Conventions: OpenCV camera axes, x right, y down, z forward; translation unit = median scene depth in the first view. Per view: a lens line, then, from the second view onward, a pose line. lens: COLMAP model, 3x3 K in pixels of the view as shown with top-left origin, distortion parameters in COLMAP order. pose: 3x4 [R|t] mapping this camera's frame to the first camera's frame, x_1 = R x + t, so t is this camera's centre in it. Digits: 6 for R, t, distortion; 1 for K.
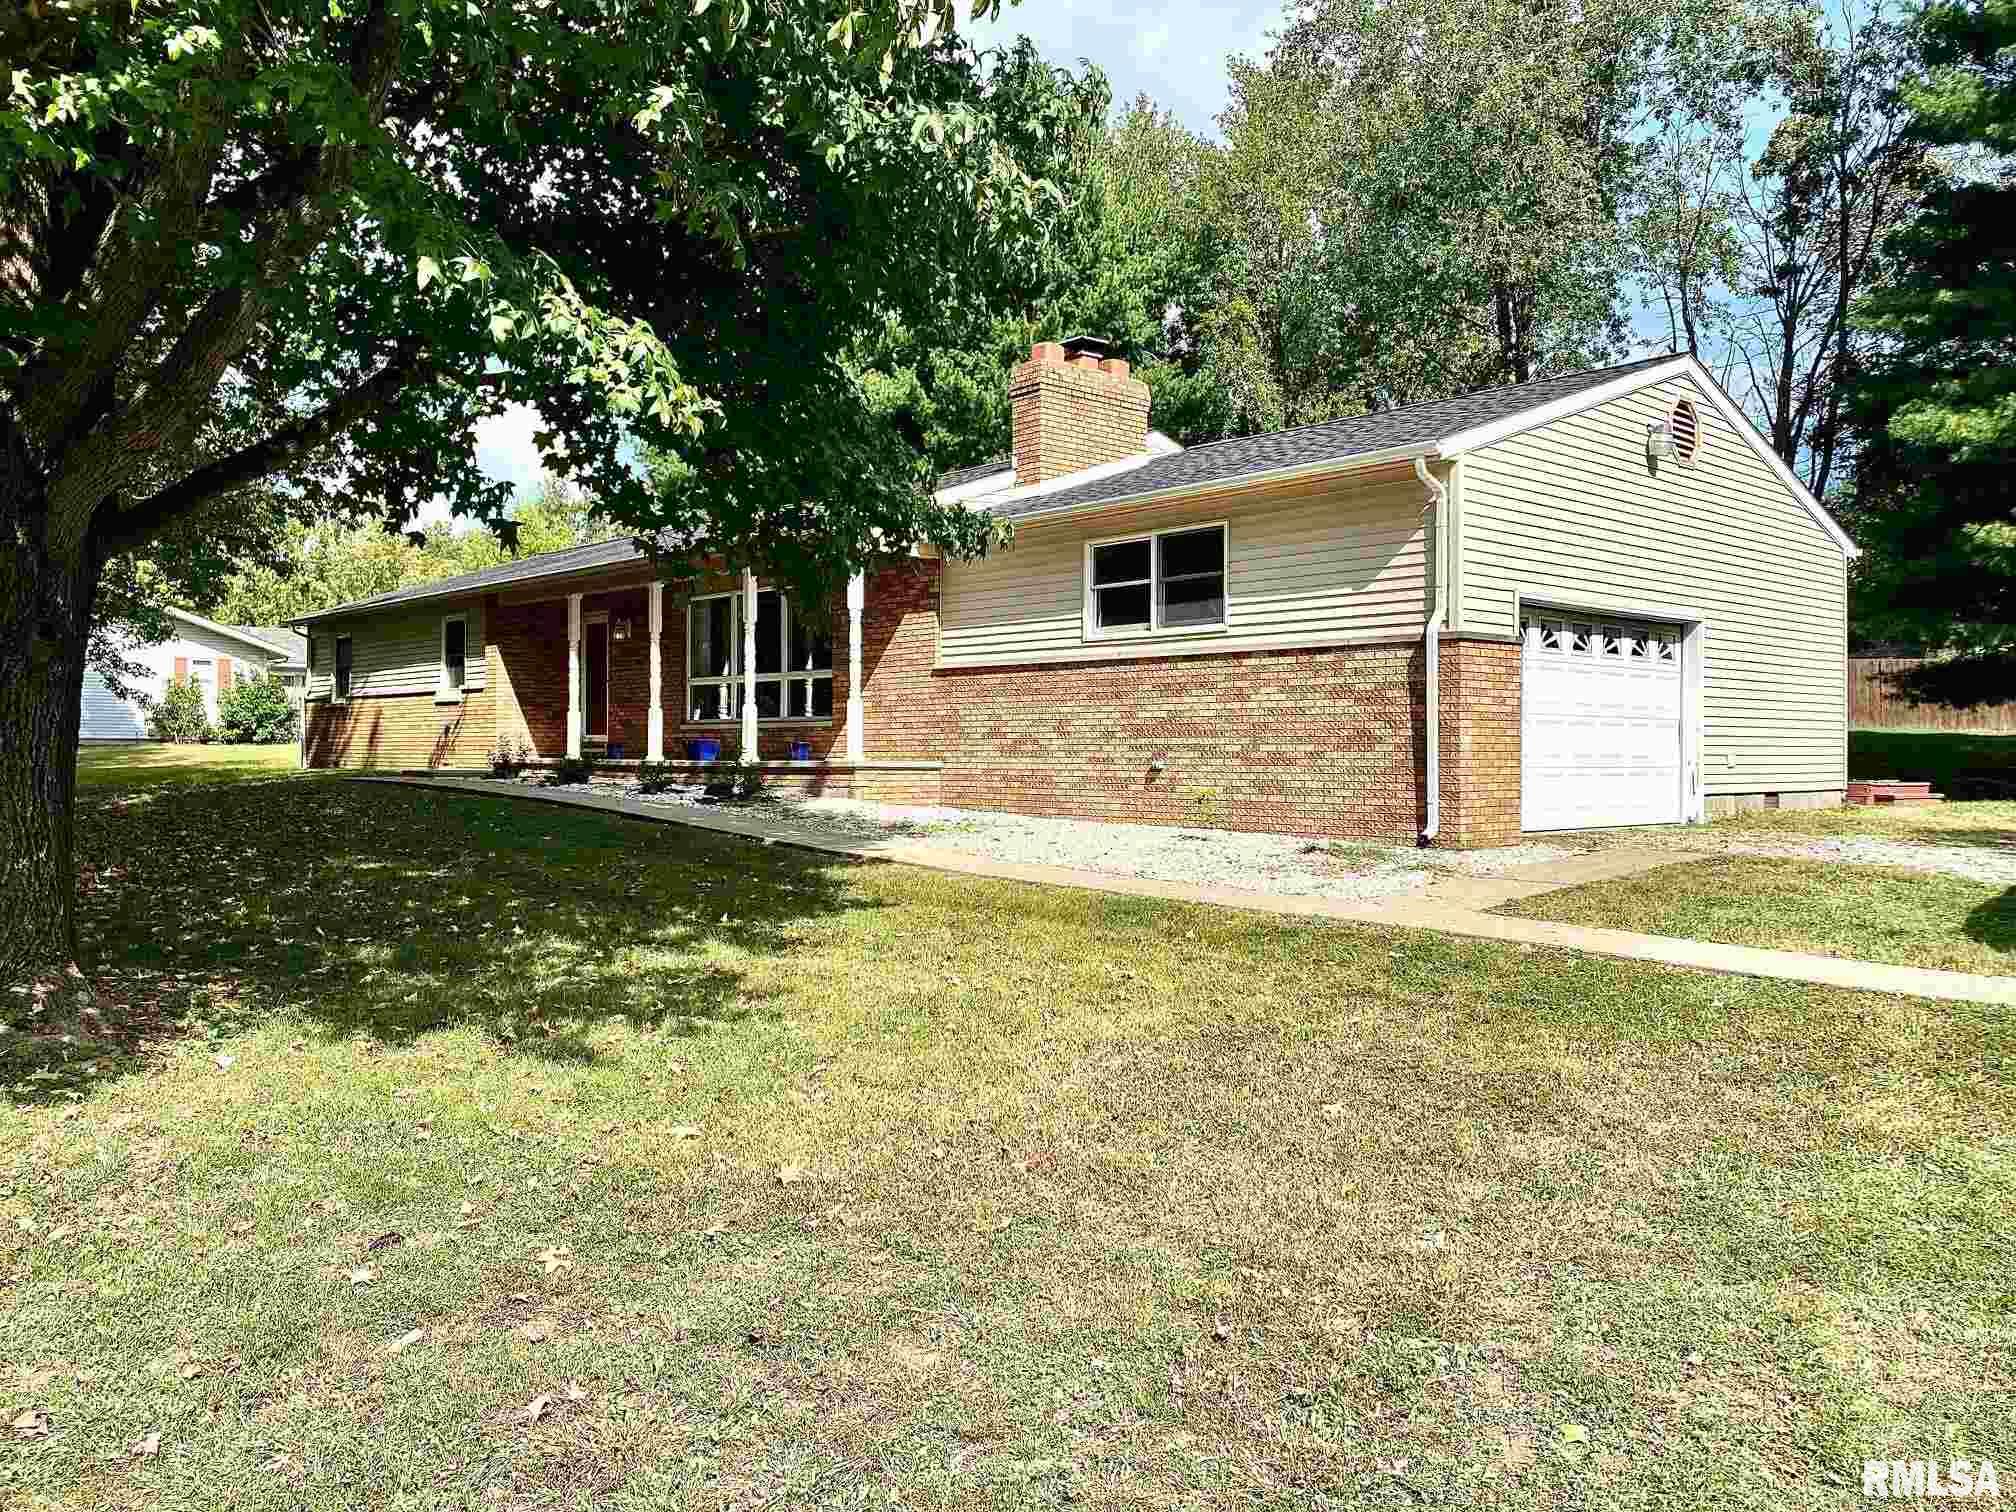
lens RADIAL K [[1597.8, 0, 1008.0], [0, 1597.8, 756.0], [0, 0, 1]] dist [0.083468, -0.000372]
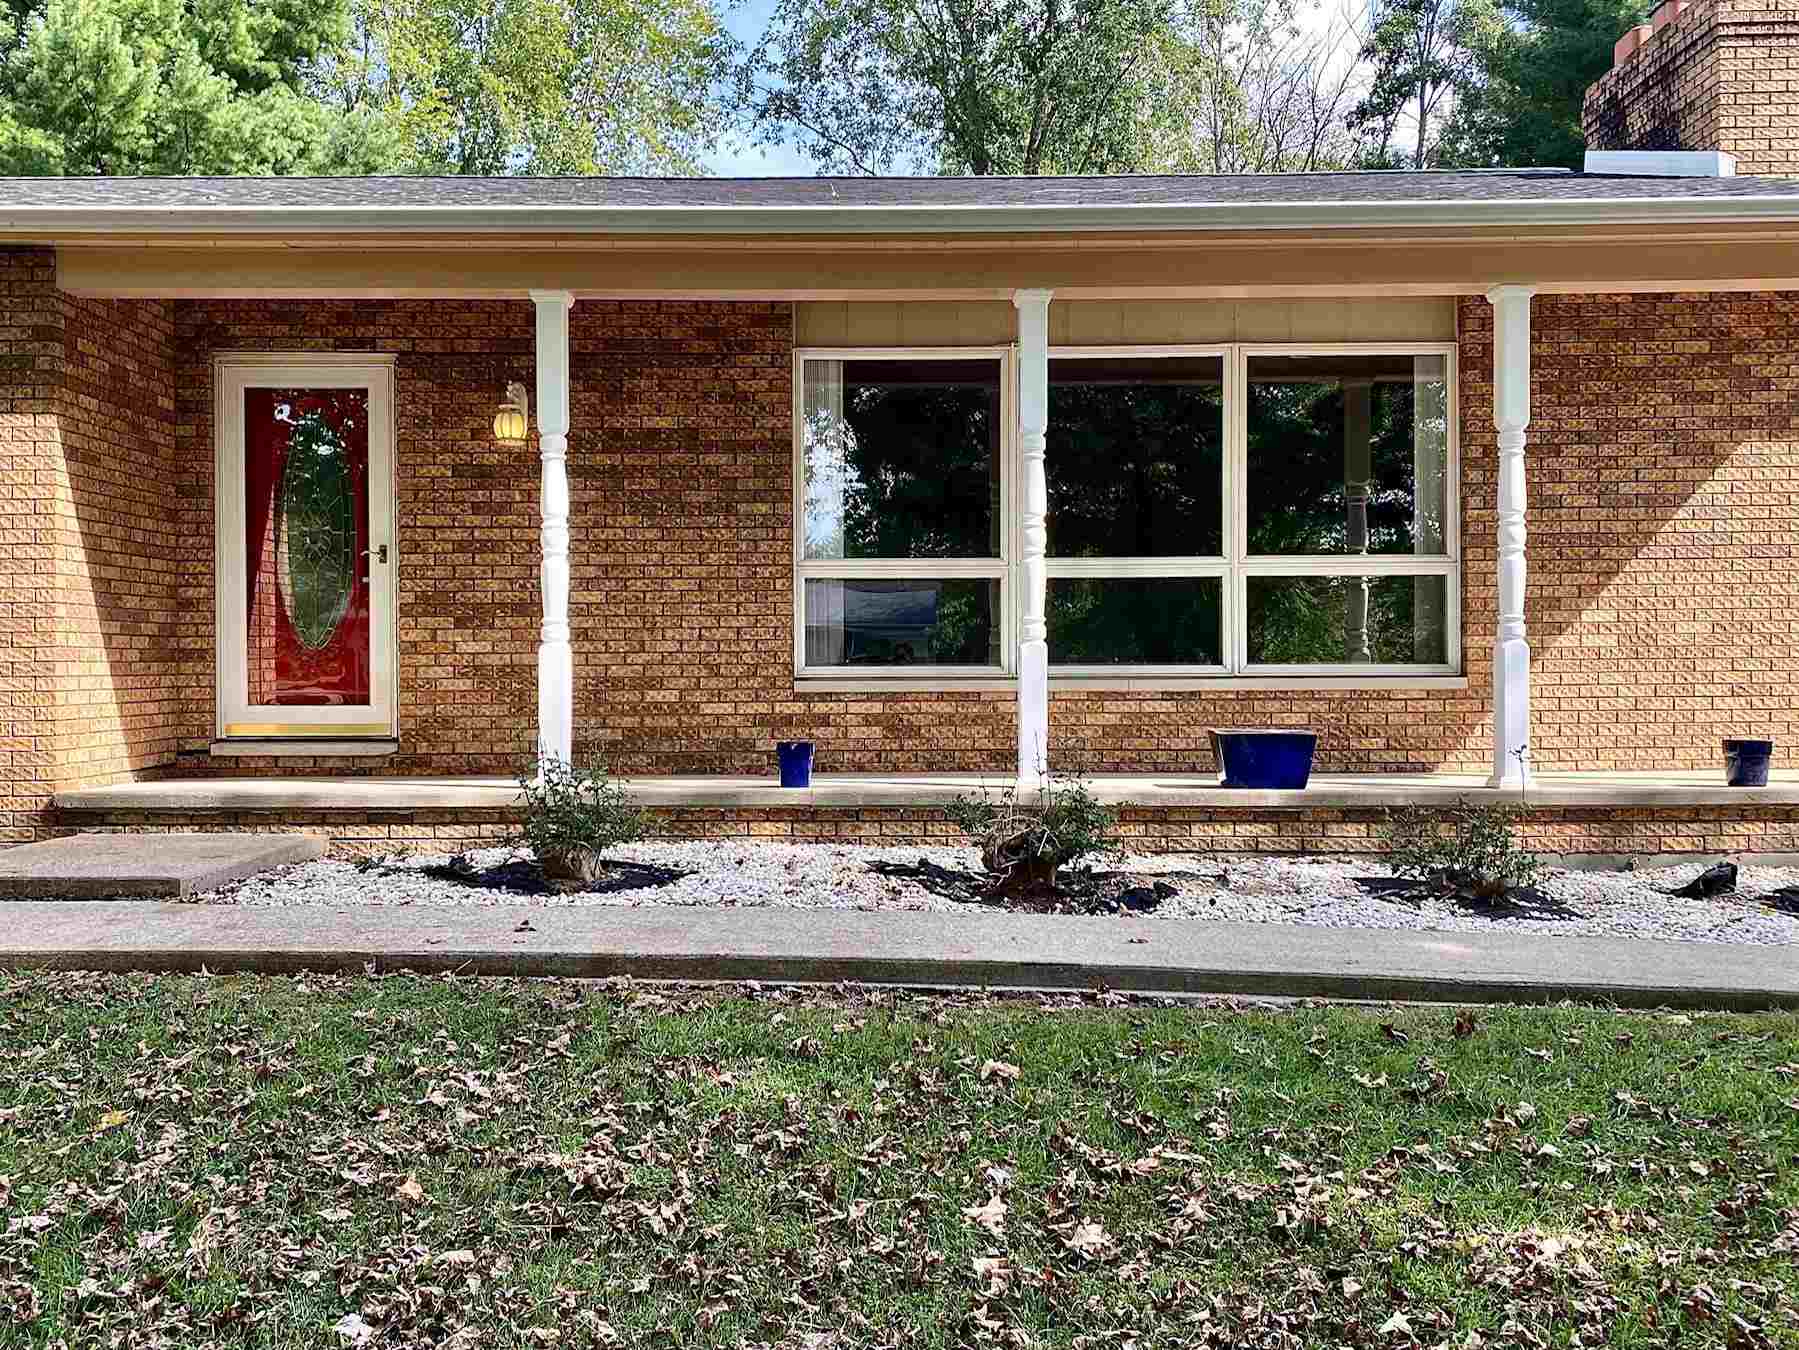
lens RADIAL K [[1425.8, 0, 899.5], [0, 1425.8, 675.0], [0, 0, 1]] dist [0.083468, -0.000372]
pose [[0.682618, -0.013001, 0.730660, -0.522797], [0.009970, 0.999914, 0.008477, -0.029603], [-0.730708, 0.001498, 0.682689, 0.918445]]
